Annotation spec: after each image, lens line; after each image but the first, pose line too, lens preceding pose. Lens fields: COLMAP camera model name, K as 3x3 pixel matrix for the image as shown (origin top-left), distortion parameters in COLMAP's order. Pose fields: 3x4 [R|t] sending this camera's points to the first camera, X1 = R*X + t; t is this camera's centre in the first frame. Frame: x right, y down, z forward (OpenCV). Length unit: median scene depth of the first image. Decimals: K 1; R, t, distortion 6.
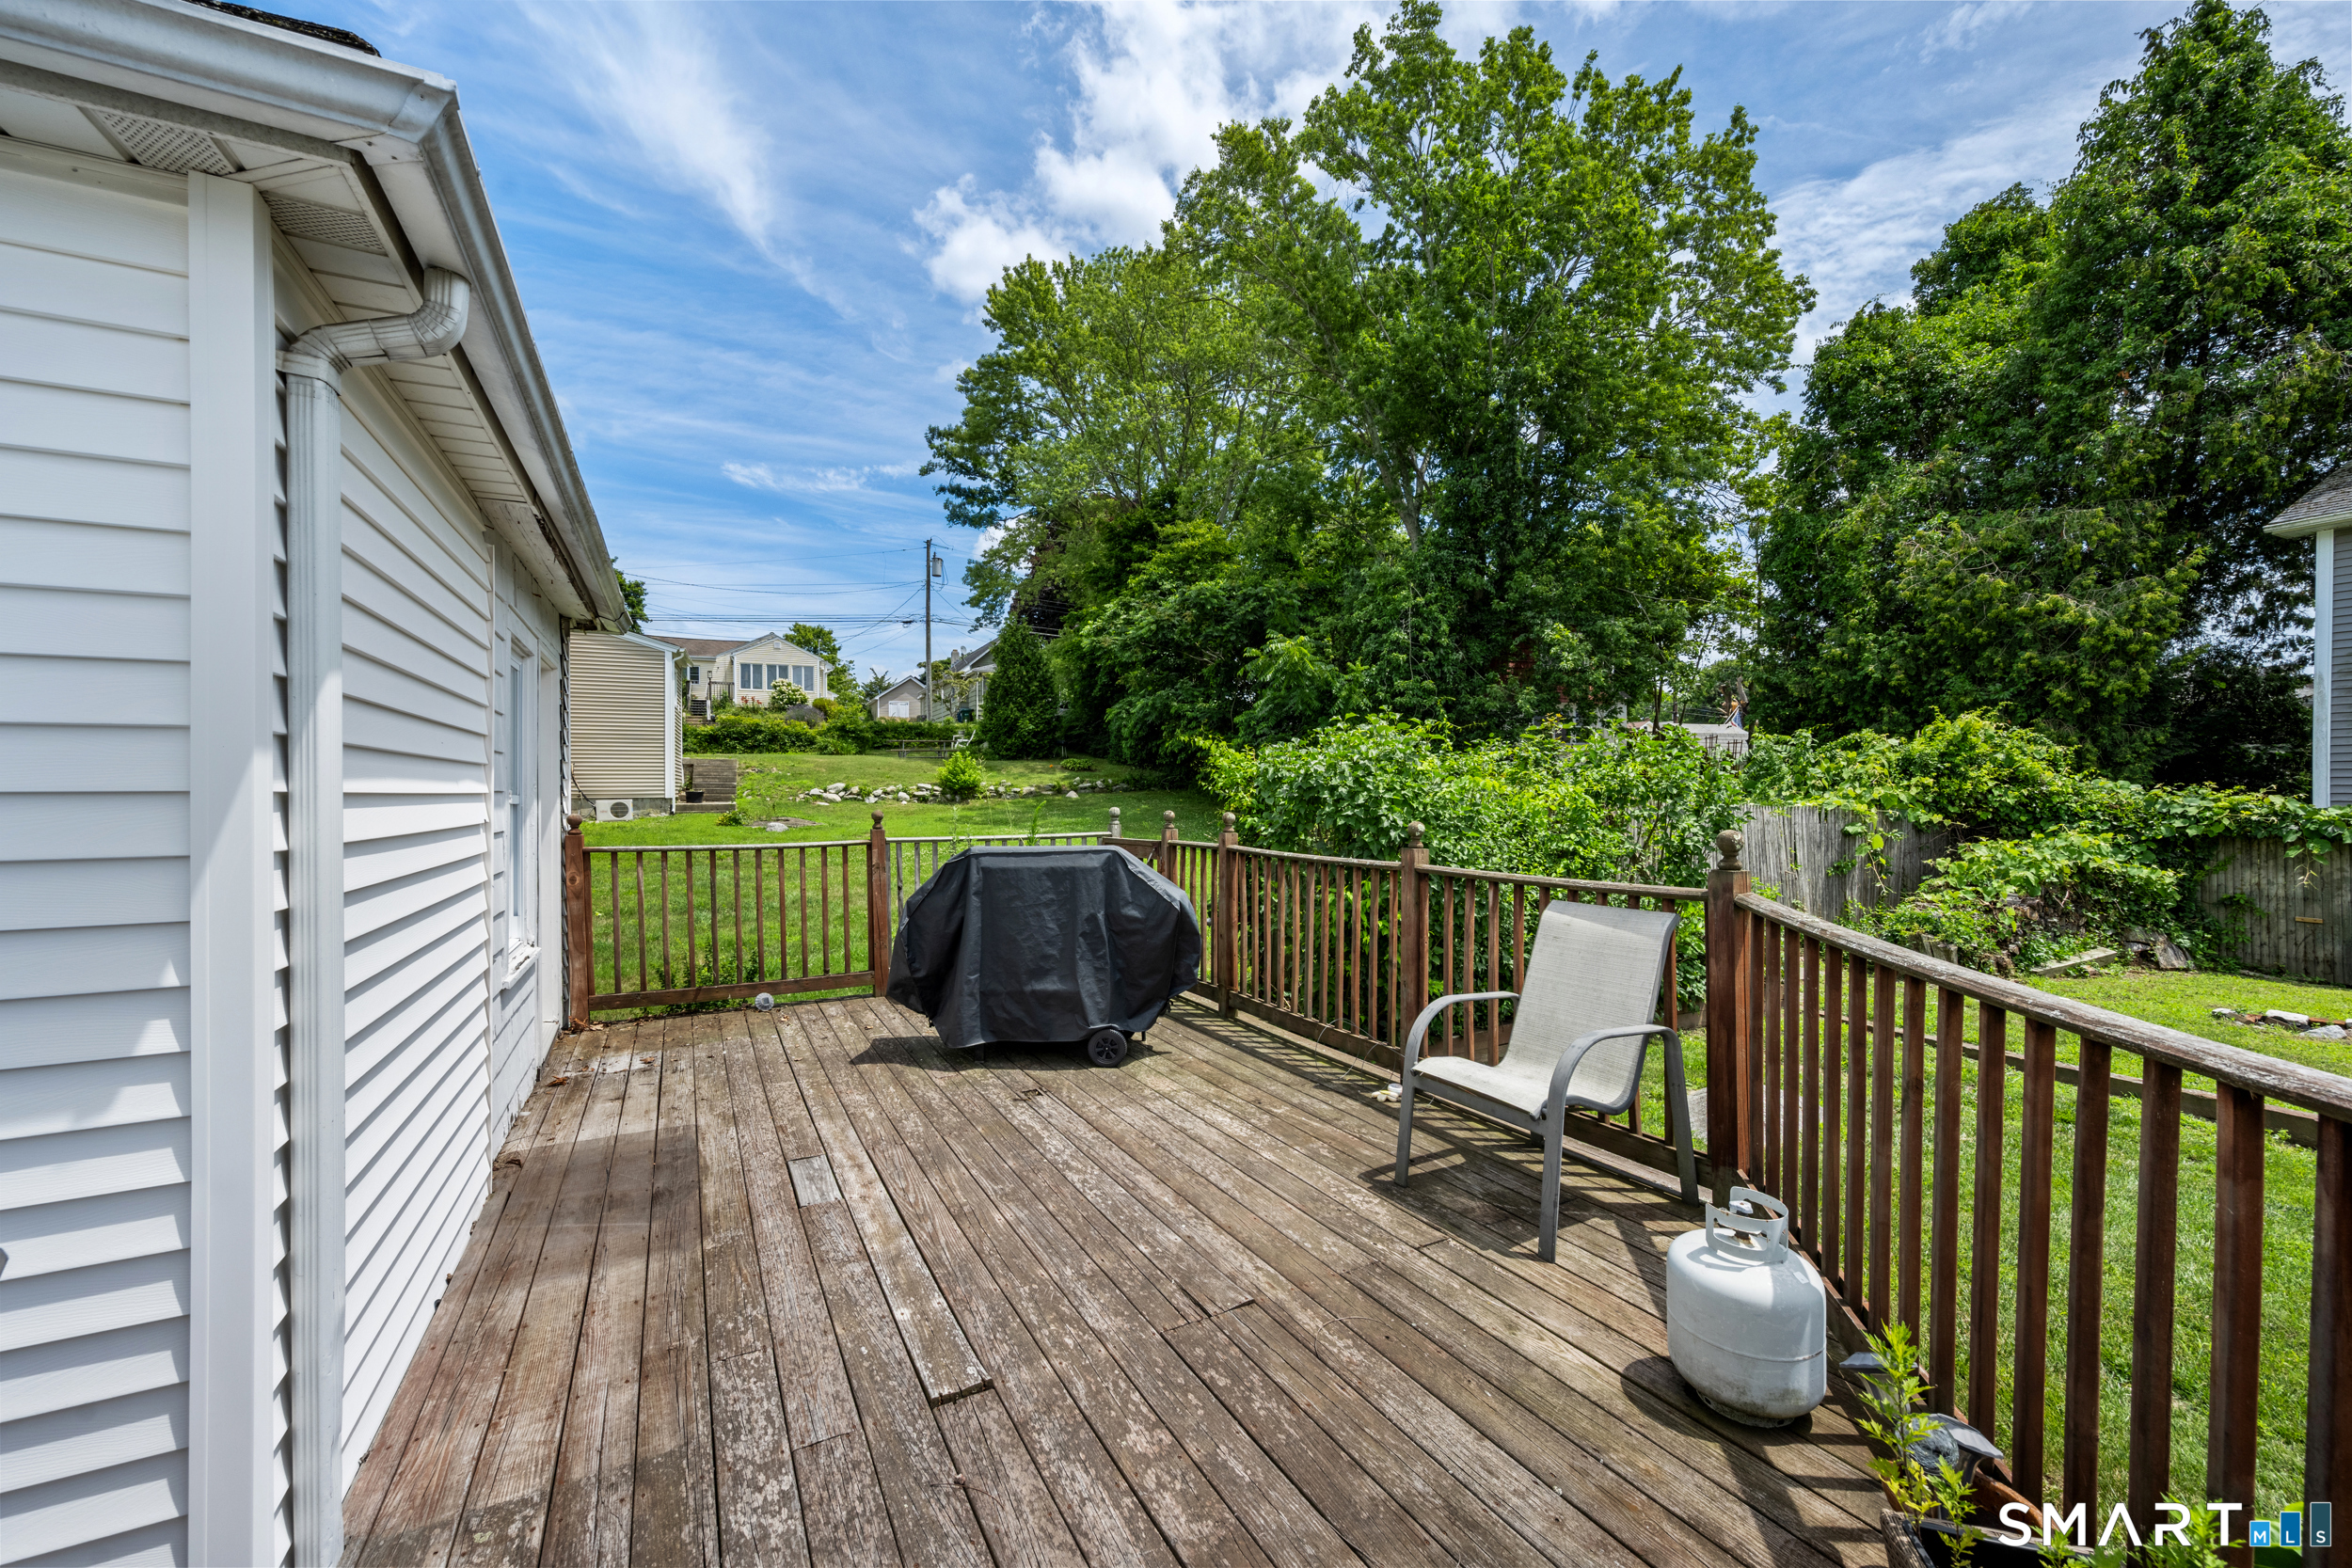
lens RADIAL K [[923.3, 0, 1169.0], [0, 923.3, 793.7], [0, 0, 1]] dist [-0.001682, -0.000309]
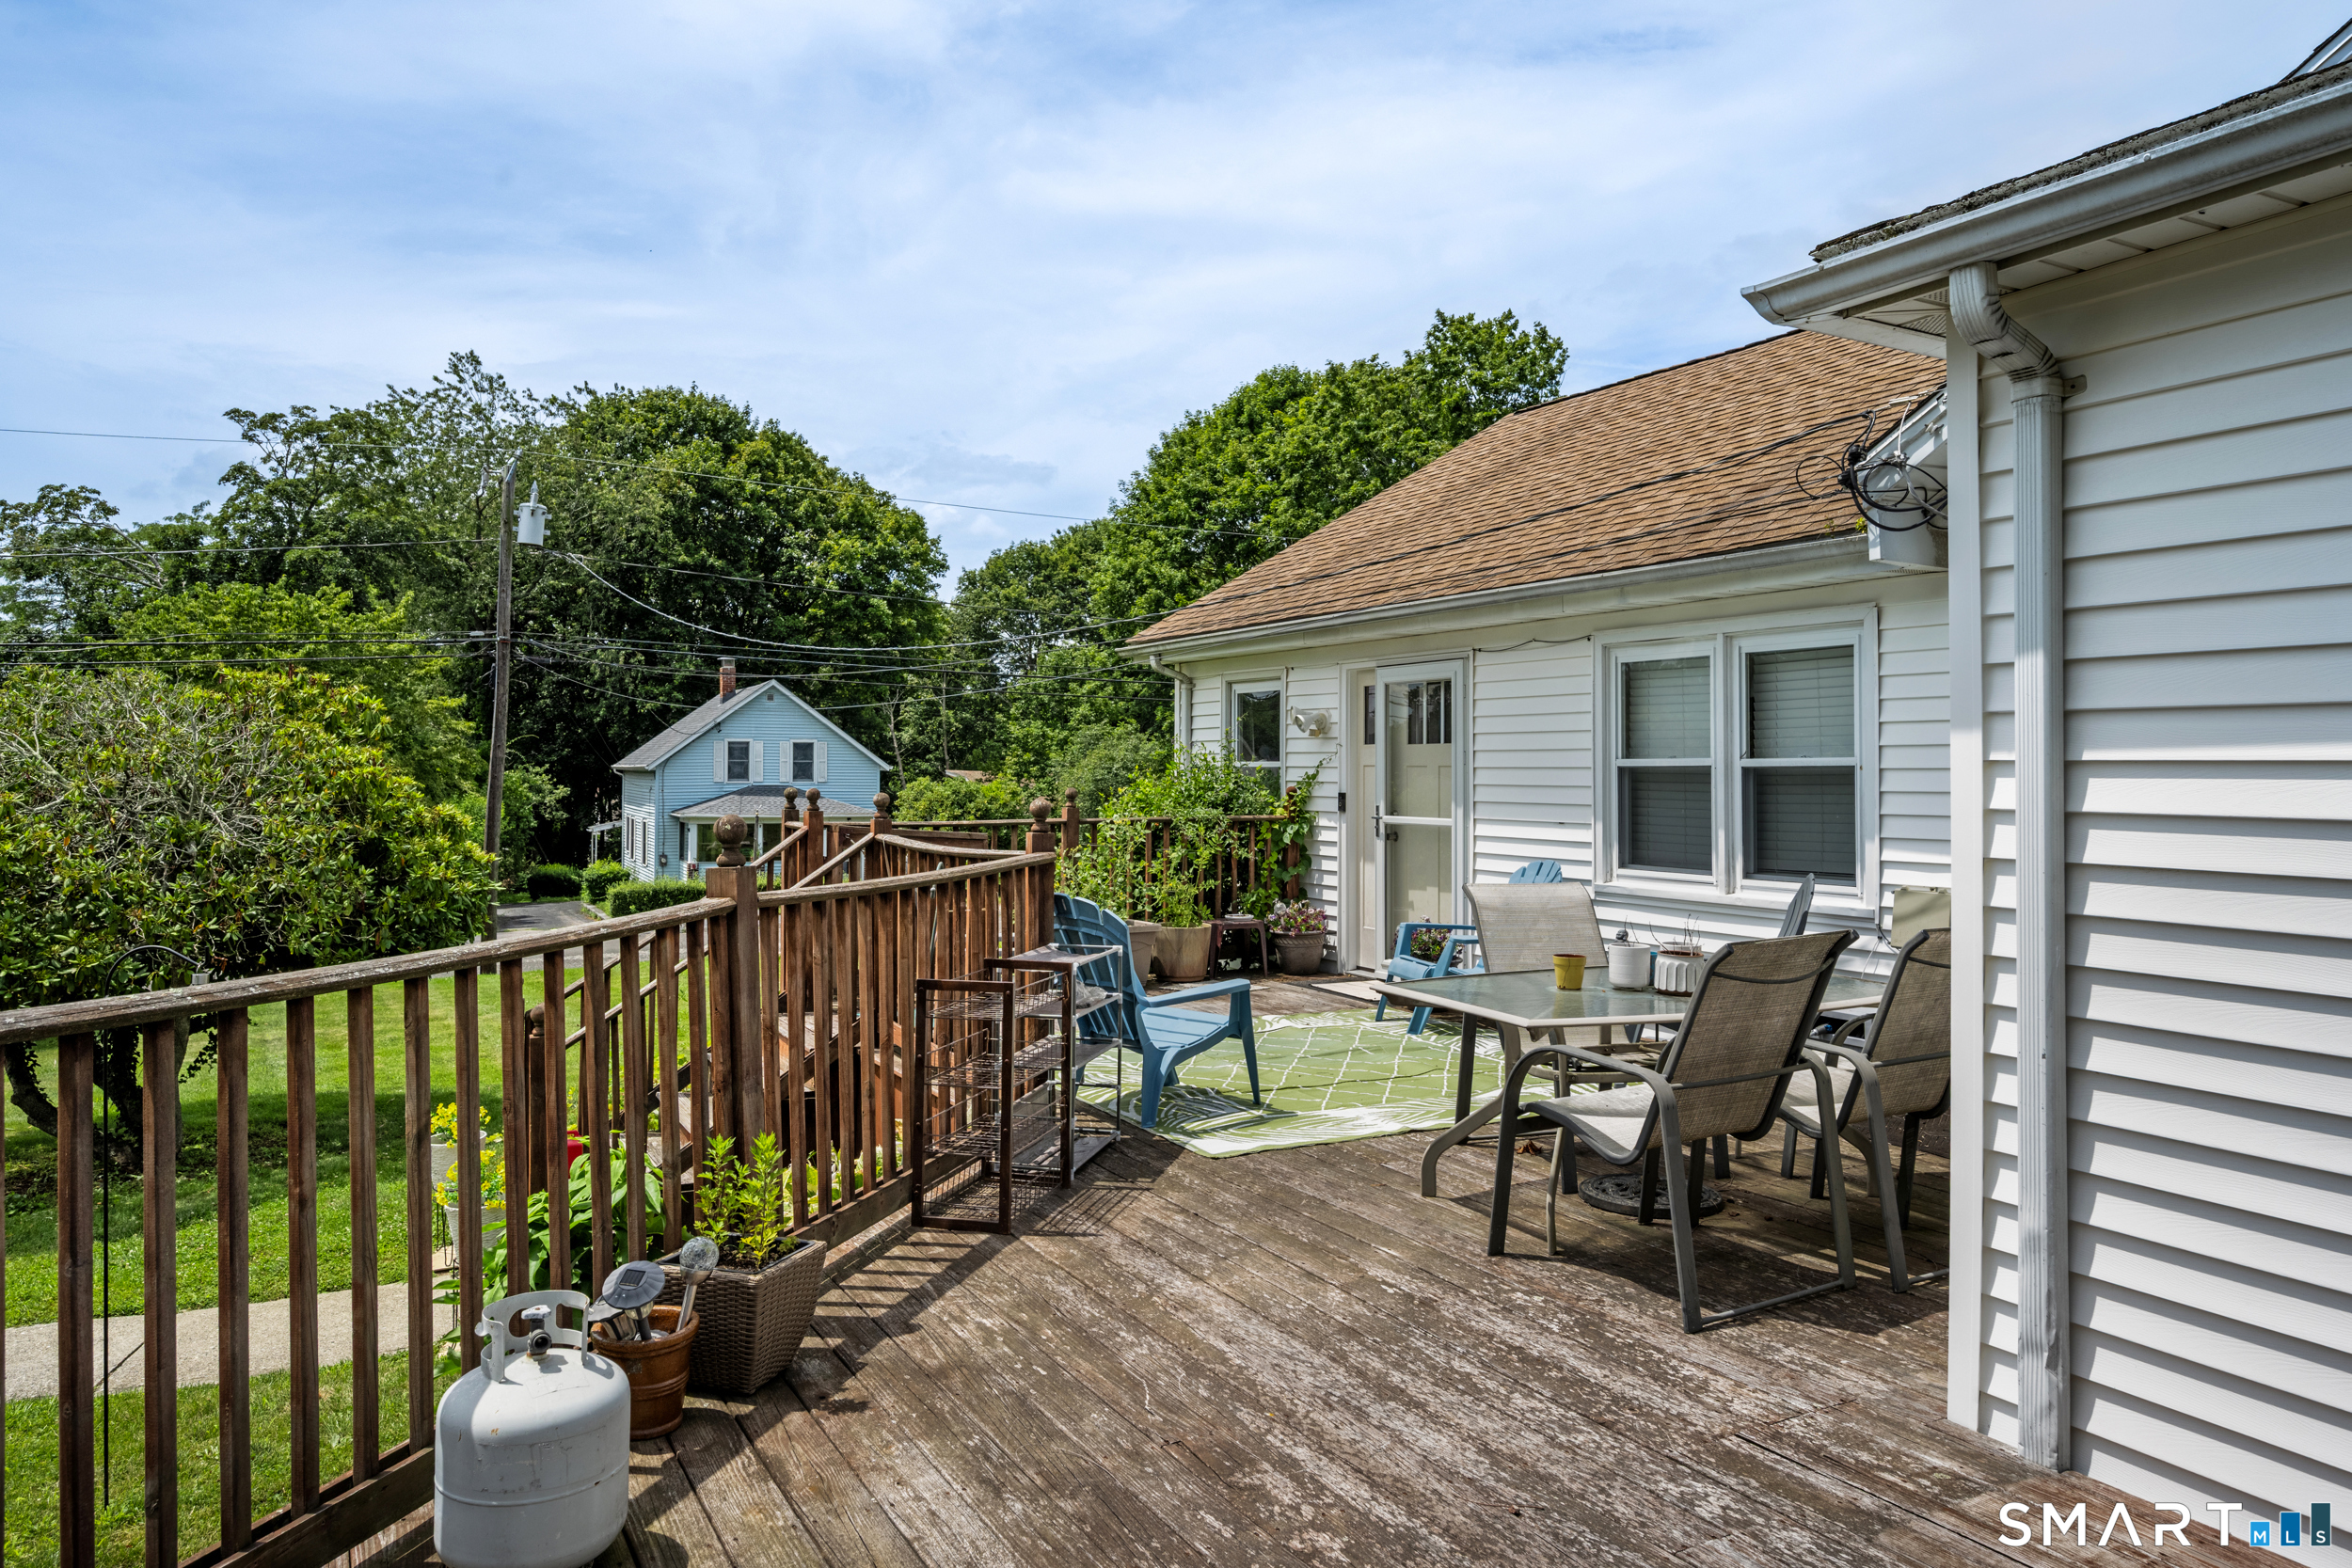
lens RADIAL K [[1566.6, 0, 1153.6], [0, 1566.6, 732.1], [0, 0, 1]] dist [0.000144, -0.002227]
pose [[-0.999989, 0.001582, 0.004372, 0.013016], [0.001508, 0.999856, -0.016897, -0.000675], [-0.004398, -0.016891, -0.999848, 0.269100]]
